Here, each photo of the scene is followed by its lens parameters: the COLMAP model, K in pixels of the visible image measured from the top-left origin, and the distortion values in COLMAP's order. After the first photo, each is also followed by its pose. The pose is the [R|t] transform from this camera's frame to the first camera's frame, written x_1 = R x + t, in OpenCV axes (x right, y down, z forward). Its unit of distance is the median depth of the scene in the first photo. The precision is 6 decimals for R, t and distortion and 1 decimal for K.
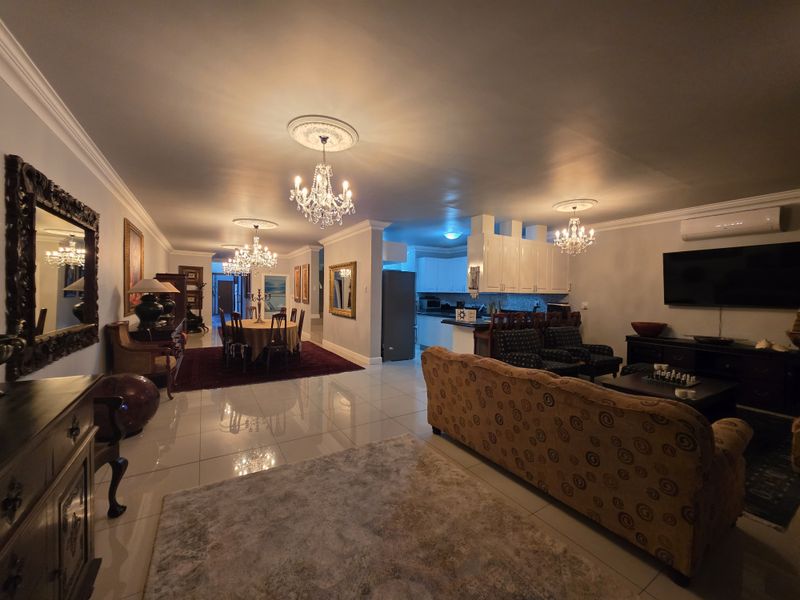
lens RADIAL K [[318.9, 0, 404.1], [0, 318.9, 298.1], [0, 0, 1]] dist [0.000479, -0.000030]
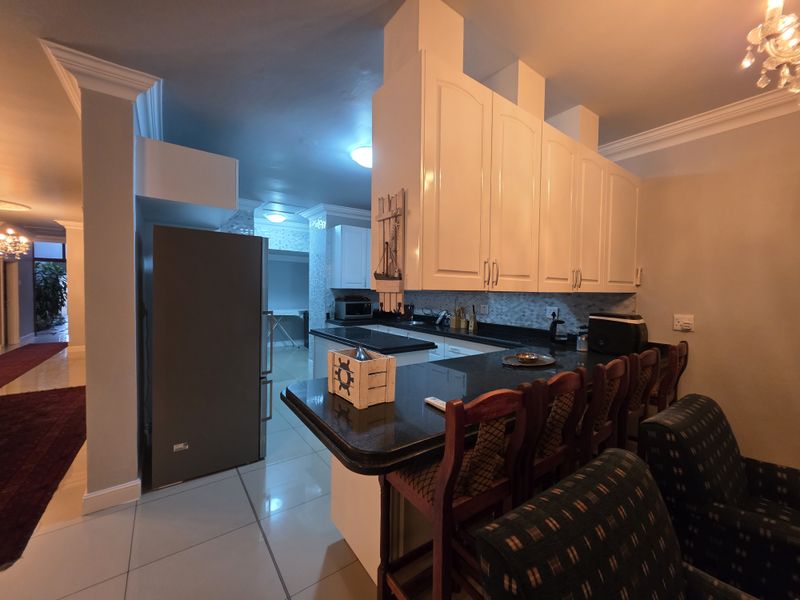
lens RADIAL K [[318.9, 0, 404.1], [0, 318.9, 298.1], [0, 0, 1]] dist [0.000479, -0.000030]
pose [[0.996299, -0.002428, 0.085921, 0.173155], [0.001209, 0.999898, 0.014238, -0.012870], [-0.085947, -0.014082, 0.996200, 0.603994]]
